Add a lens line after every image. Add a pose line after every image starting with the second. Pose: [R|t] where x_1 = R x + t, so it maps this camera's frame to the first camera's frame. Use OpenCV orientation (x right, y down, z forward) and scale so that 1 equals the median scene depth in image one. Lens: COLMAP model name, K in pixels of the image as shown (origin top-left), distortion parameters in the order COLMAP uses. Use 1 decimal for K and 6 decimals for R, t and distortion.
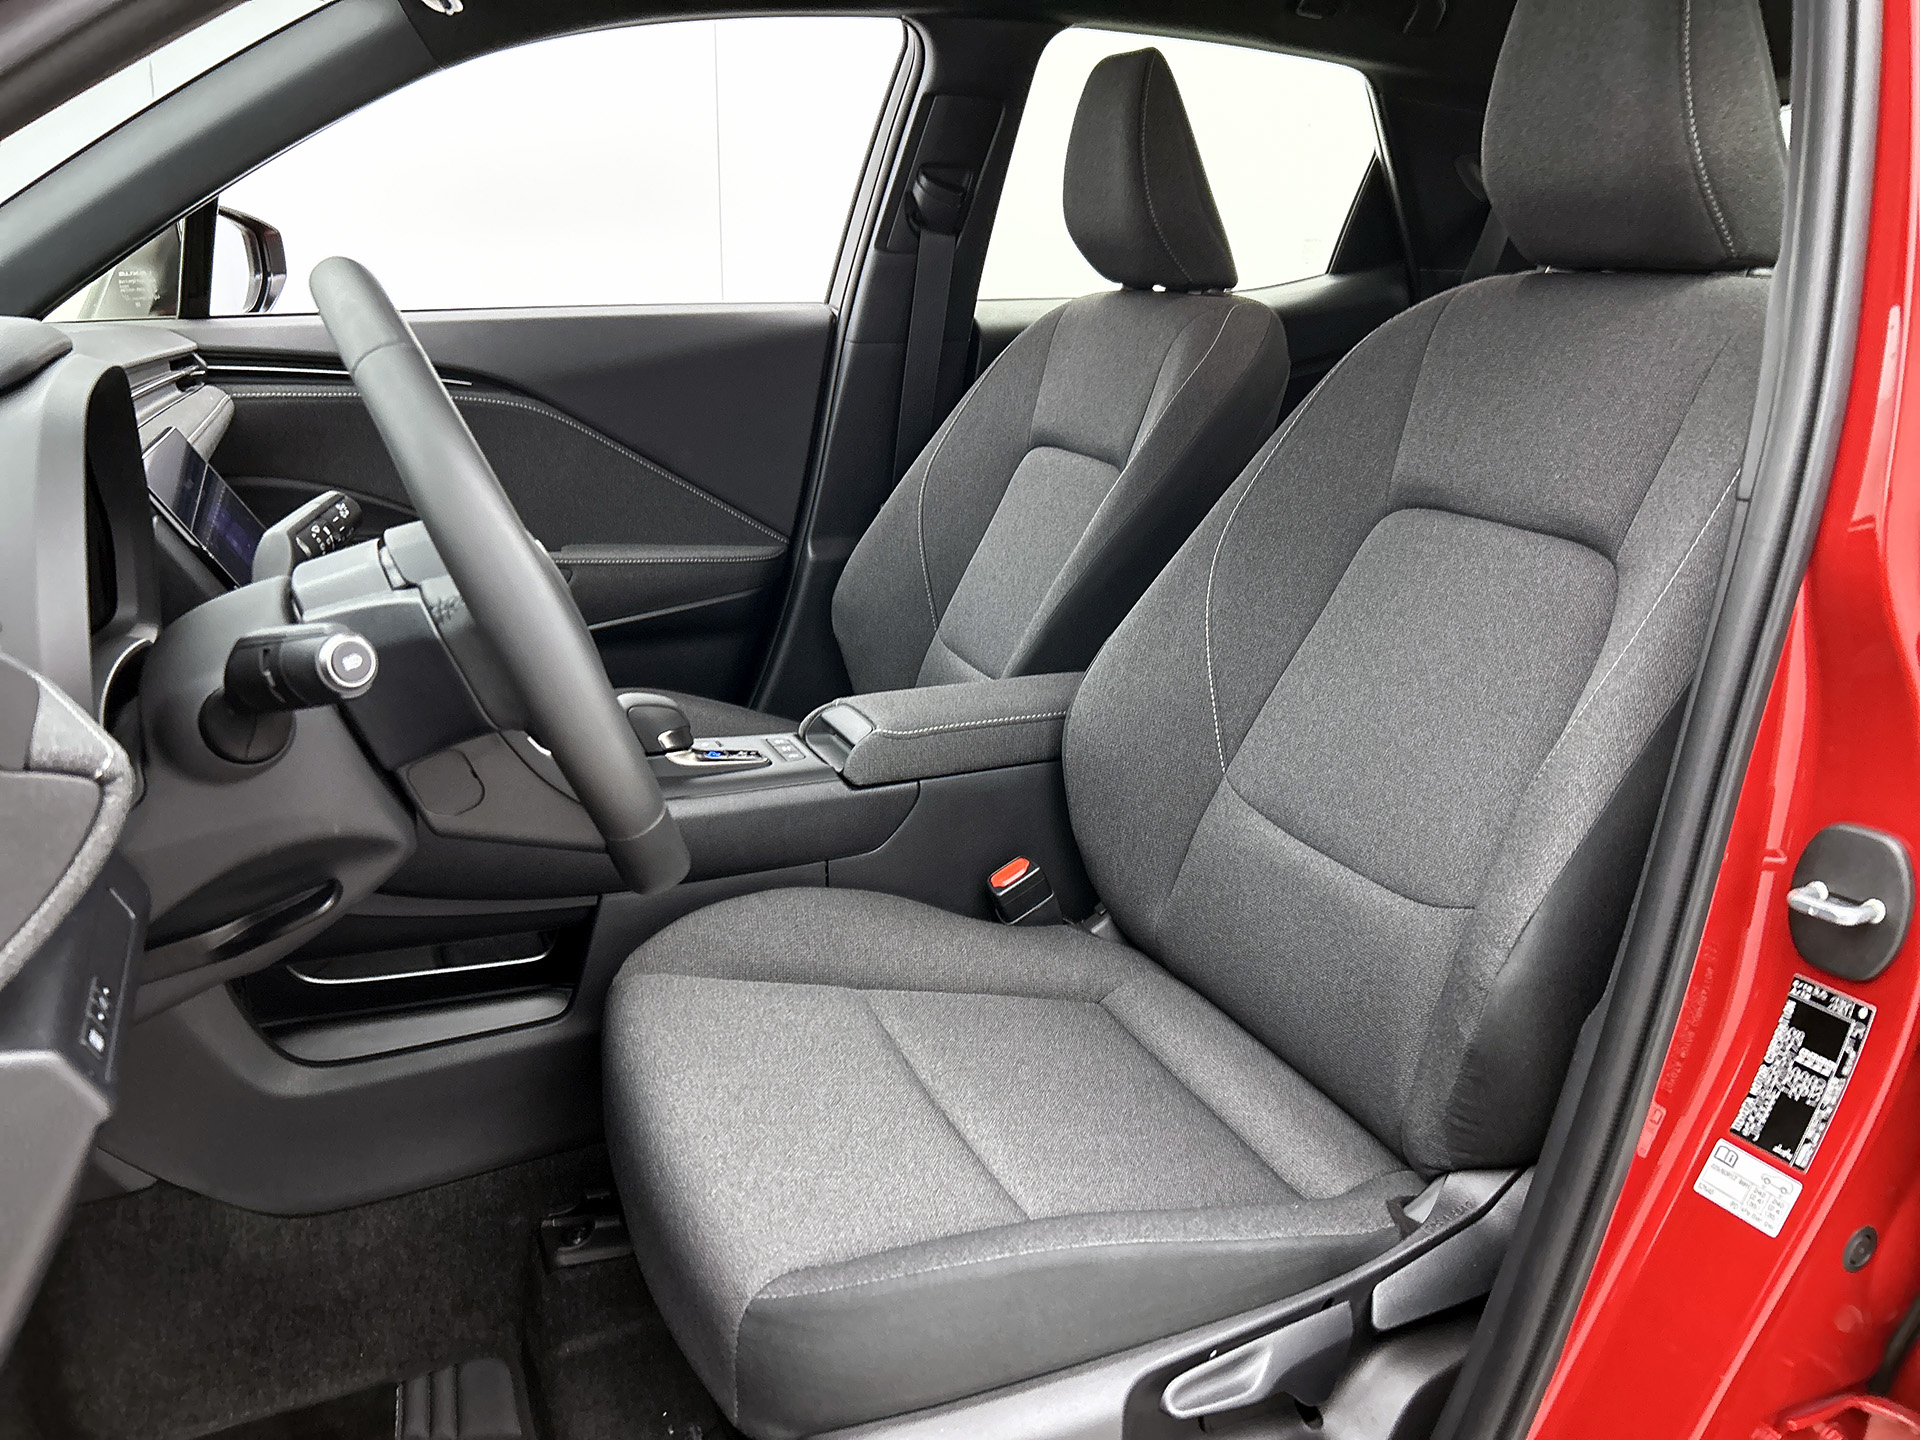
lens RADIAL K [[1437.5, 0, 960.0], [0, 1437.5, 720.0], [0, 0, 1]] dist [0.023543, -0.040542]
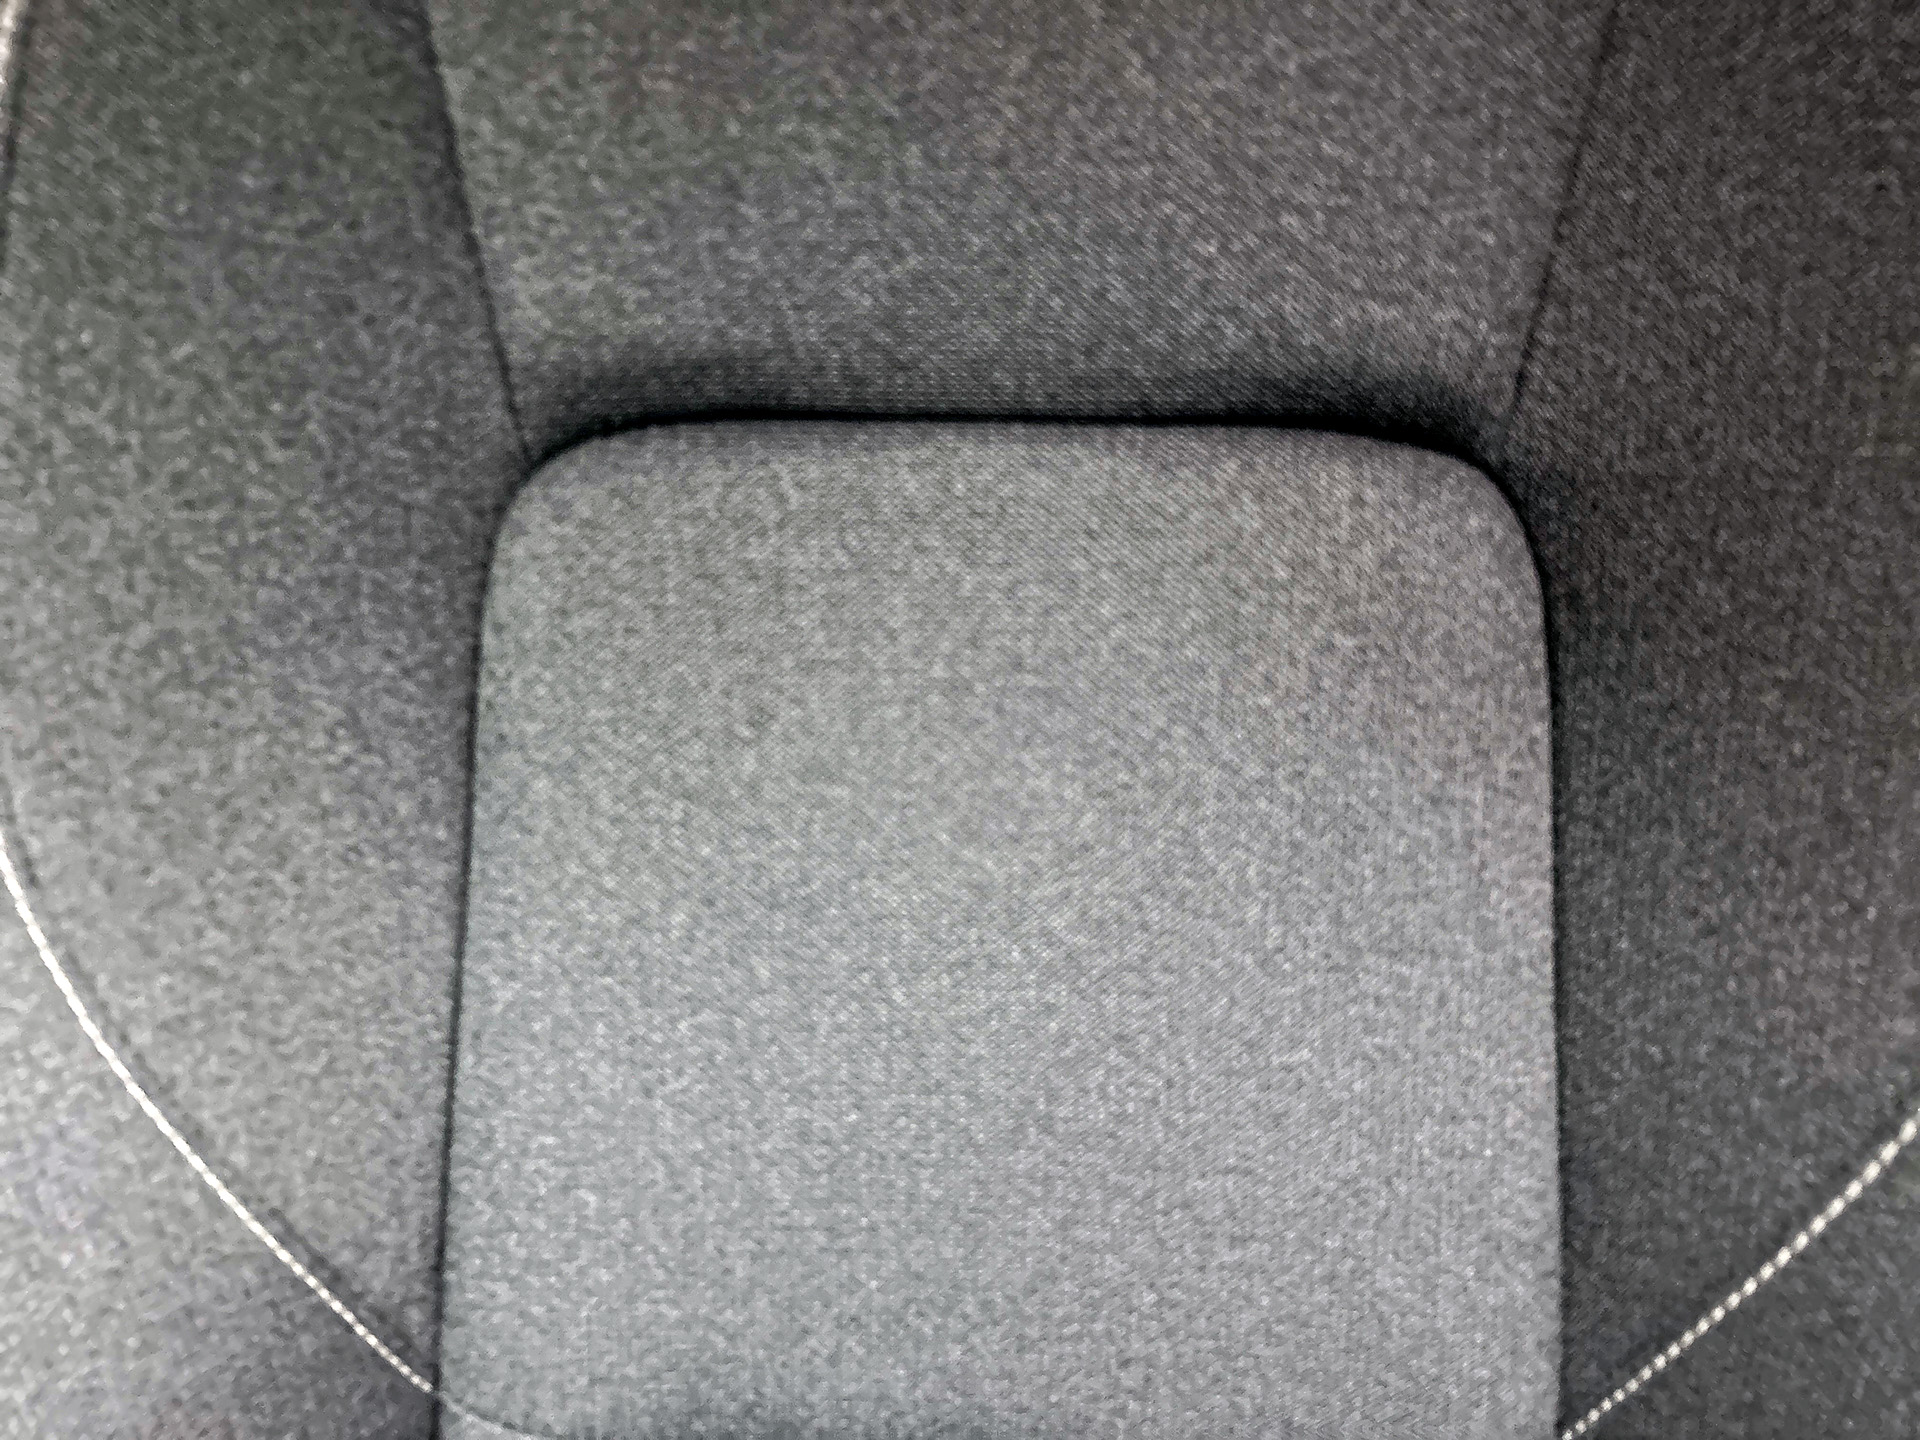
lens RADIAL K [[1437.5, 0, 960.0], [0, 1437.5, 720.0], [0, 0, 1]] dist [0.023543, -0.040542]
pose [[0.451505, -0.525137, 0.721370, 0.092876], [0.288107, 0.850964, 0.439152, -0.215178], [-0.844475, 0.009552, 0.535510, 0.796173]]
